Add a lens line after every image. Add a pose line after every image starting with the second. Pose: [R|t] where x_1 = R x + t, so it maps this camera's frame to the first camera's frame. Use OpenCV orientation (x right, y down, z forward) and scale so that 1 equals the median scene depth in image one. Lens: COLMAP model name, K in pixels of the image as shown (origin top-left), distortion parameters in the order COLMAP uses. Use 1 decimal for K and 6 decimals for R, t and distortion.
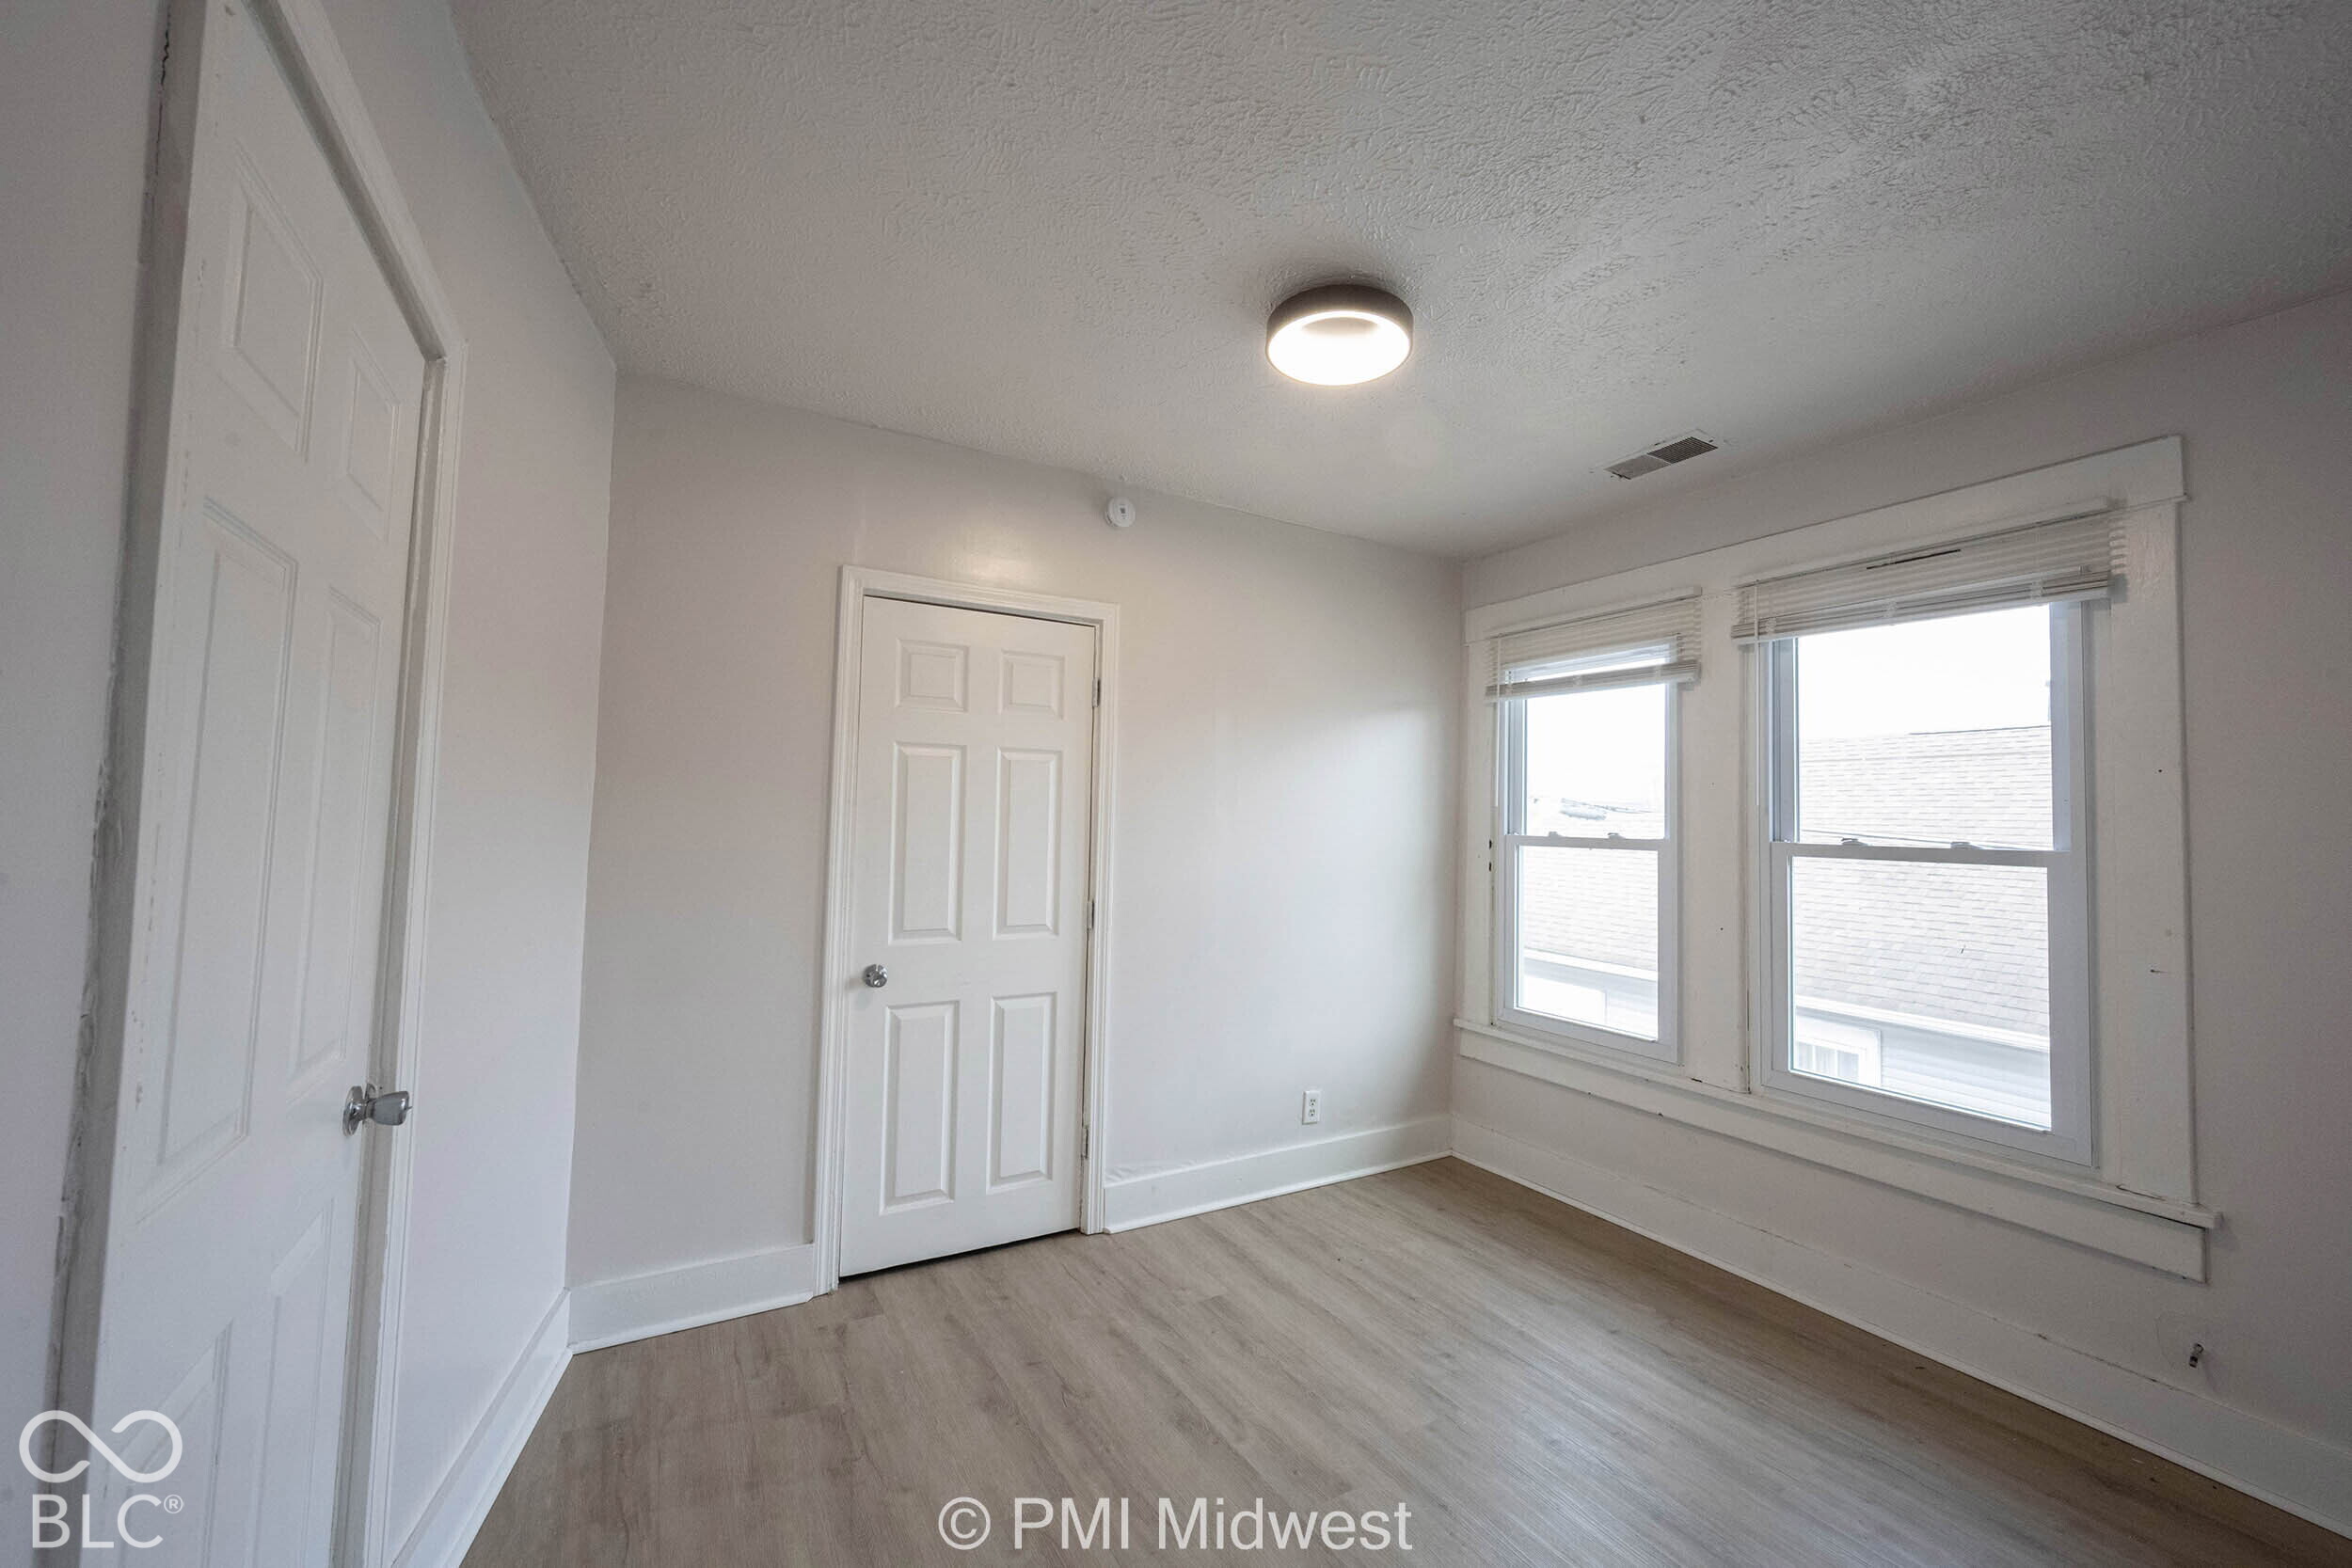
lens RADIAL K [[937.7, 0, 1176.3], [0, 937.7, 773.9], [0, 0, 1]] dist [-0.001505, 0.000575]
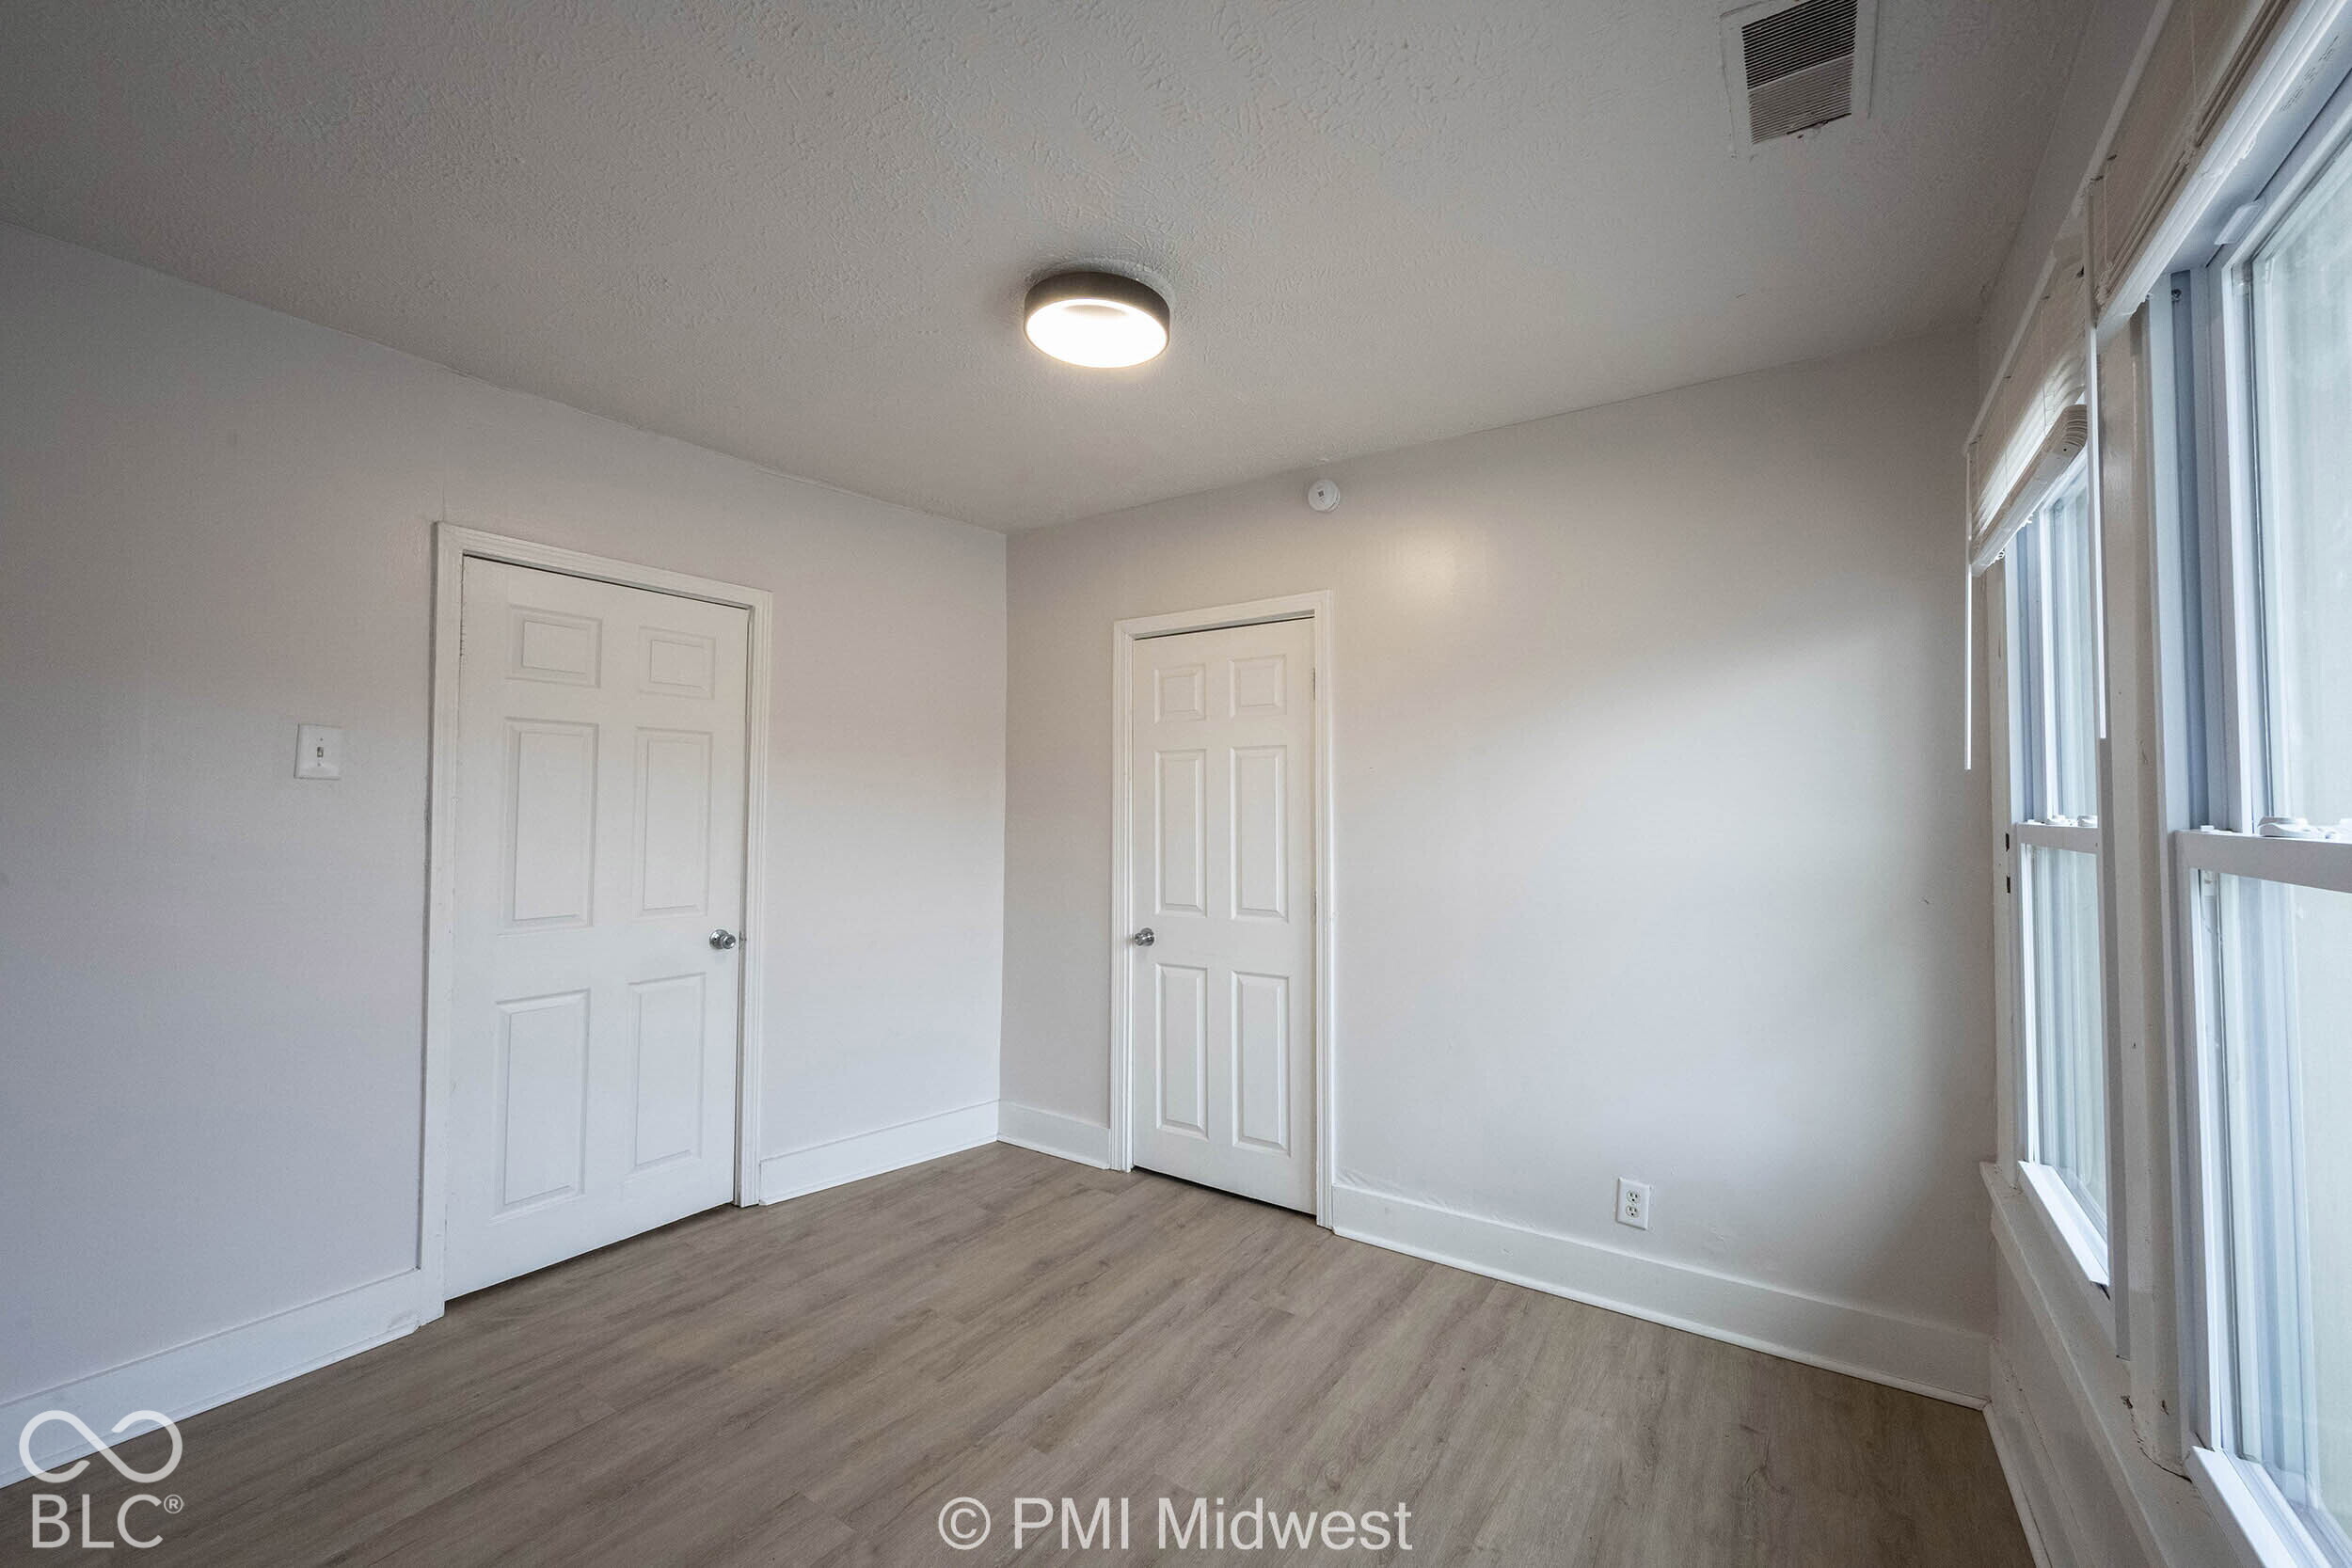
lens RADIAL K [[937.7, 0, 1166.4], [0, 937.7, 775.0], [0, 0, 1]] dist [-0.001505, 0.000575]
pose [[0.424244, -0.053798, -0.903949, 0.837593], [0.055645, 0.997896, -0.033274, 0.039761], [0.903837, -0.036183, 0.426345, 0.484894]]
